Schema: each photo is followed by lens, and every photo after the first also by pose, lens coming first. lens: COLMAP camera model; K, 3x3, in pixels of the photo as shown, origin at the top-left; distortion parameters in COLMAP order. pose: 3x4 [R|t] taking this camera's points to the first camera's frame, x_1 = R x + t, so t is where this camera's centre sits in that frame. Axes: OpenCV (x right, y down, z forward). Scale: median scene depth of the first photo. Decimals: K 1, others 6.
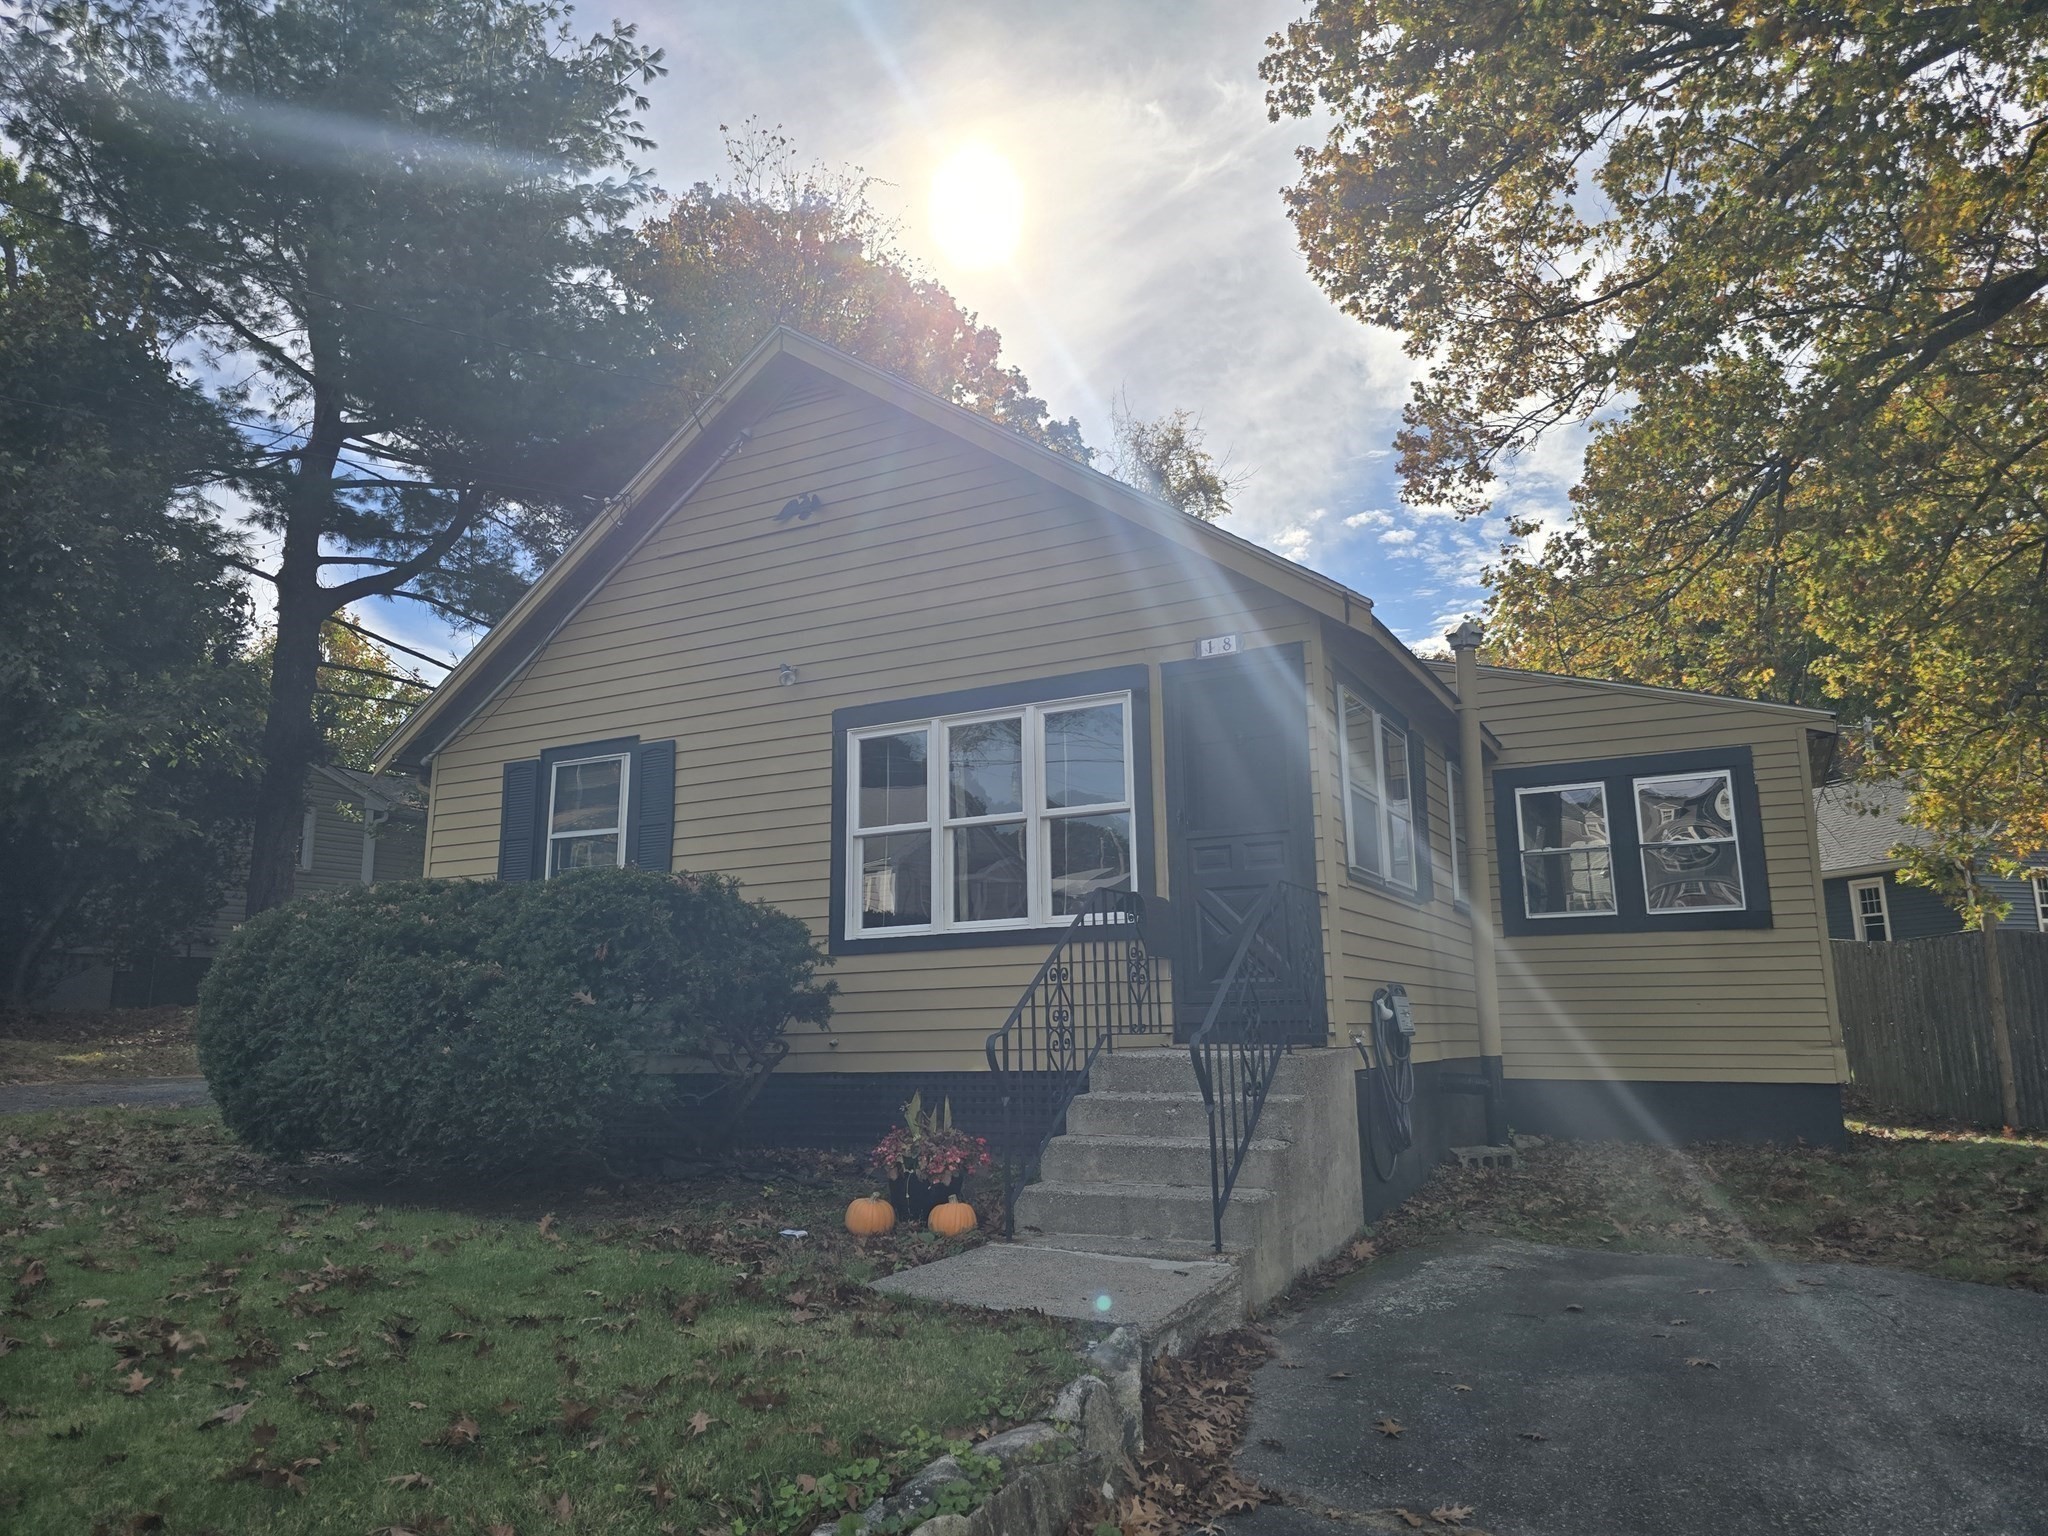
lens RADIAL K [[1372.6, 0, 1034.1], [0, 1372.6, 744.6], [0, 0, 1]] dist [0.058717, -0.050734]
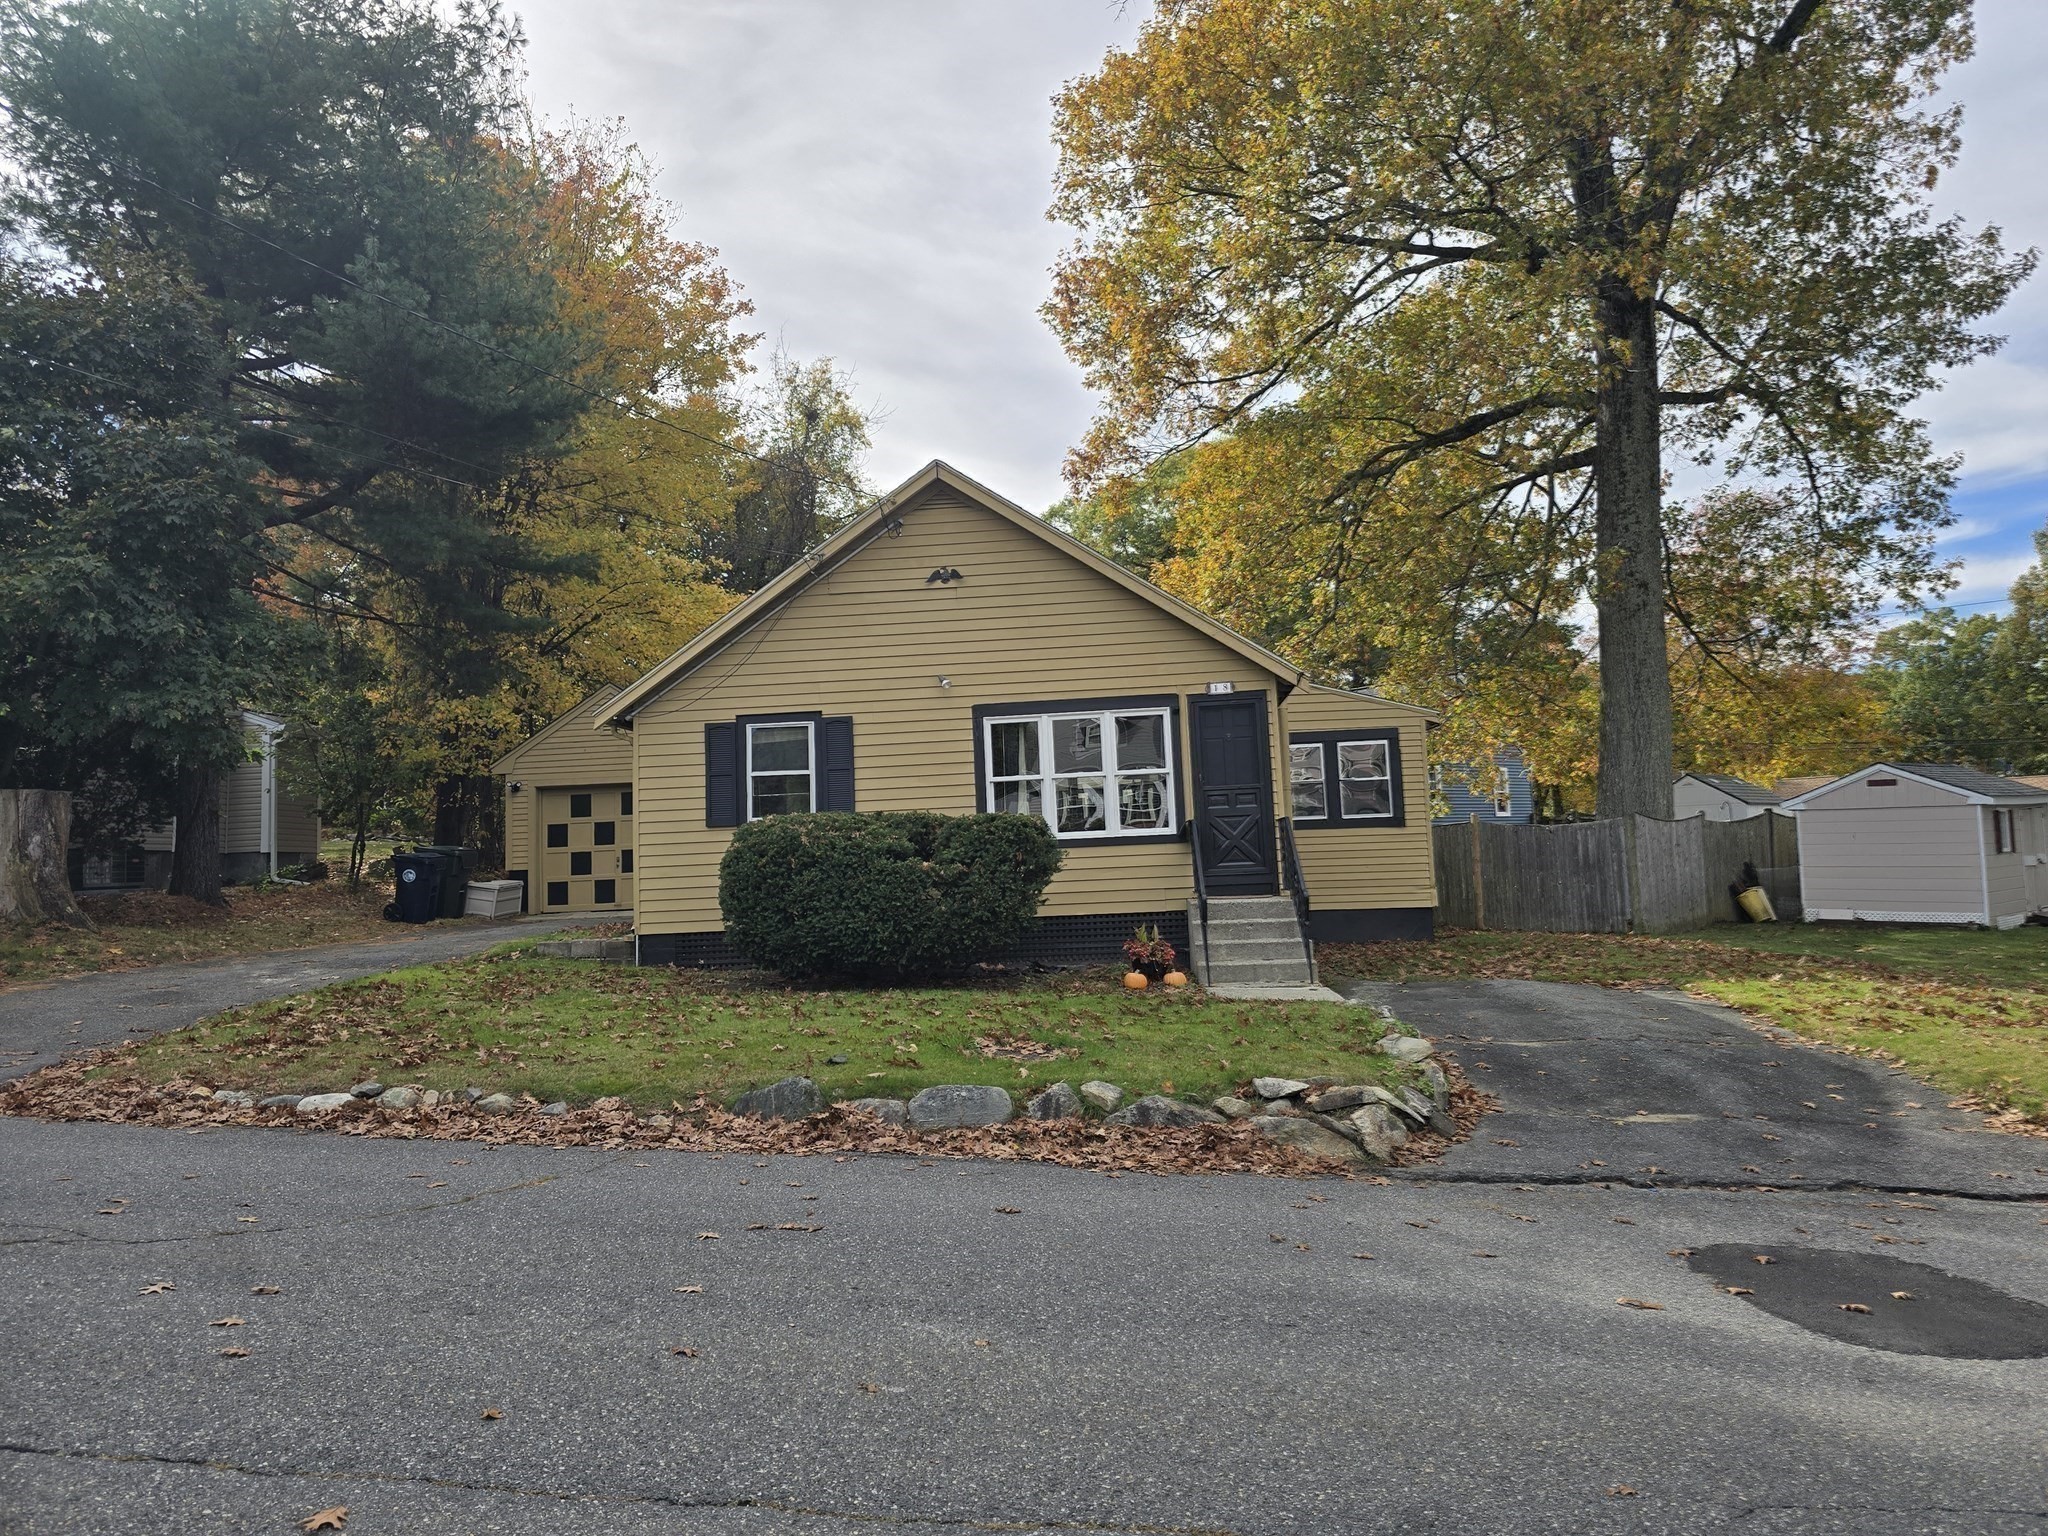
lens RADIAL K [[1372.6, 0, 1034.1], [0, 1372.6, 744.6], [0, 0, 1]] dist [0.058717, -0.050734]
pose [[0.921176, 0.014426, 0.388879, -0.669385], [-0.053387, 0.994549, 0.089568, -0.120199], [-0.385467, -0.103269, 0.916925, -0.508338]]
